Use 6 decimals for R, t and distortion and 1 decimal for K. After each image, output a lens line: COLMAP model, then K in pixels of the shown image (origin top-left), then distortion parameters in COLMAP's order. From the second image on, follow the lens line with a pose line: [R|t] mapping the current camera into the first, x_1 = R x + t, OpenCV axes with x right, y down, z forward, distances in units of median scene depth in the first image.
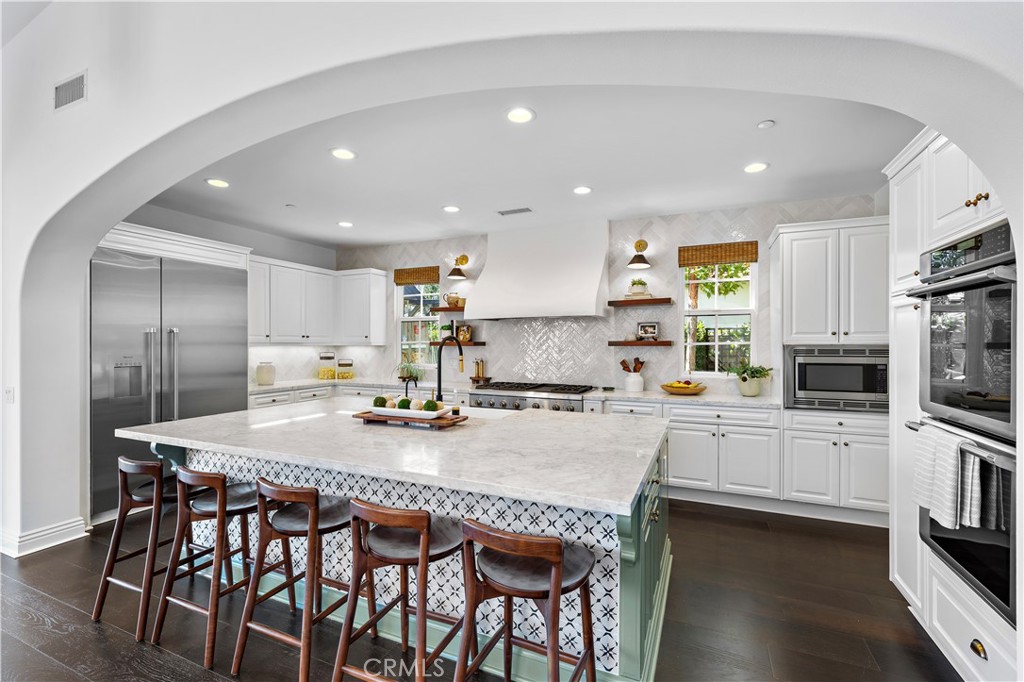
lens RADIAL K [[433.5, 0, 516.5], [0, 433.5, 344.2], [0, 0, 1]] dist [0.003876, -0.000687]
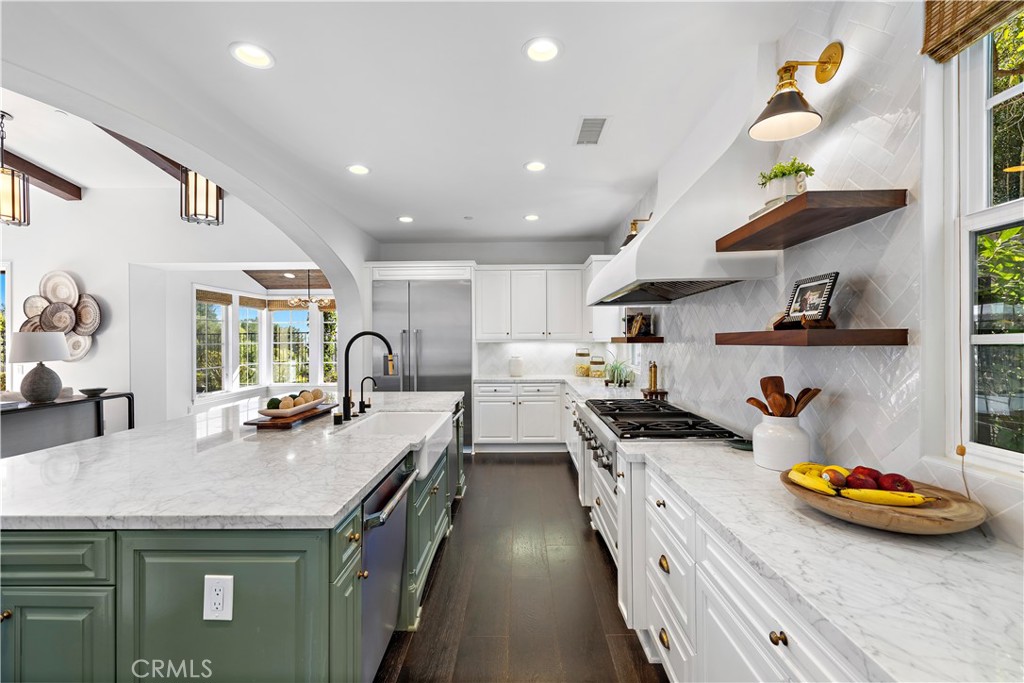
lens RADIAL K [[433.5, 0, 513.8], [0, 433.5, 343.9], [0, 0, 1]] dist [0.003876, -0.000687]
pose [[0.397375, 0.004446, -0.917646, 0.520079], [0.006301, 0.999951, 0.007573, -0.000880], [0.917635, -0.008791, 0.397327, 0.631650]]
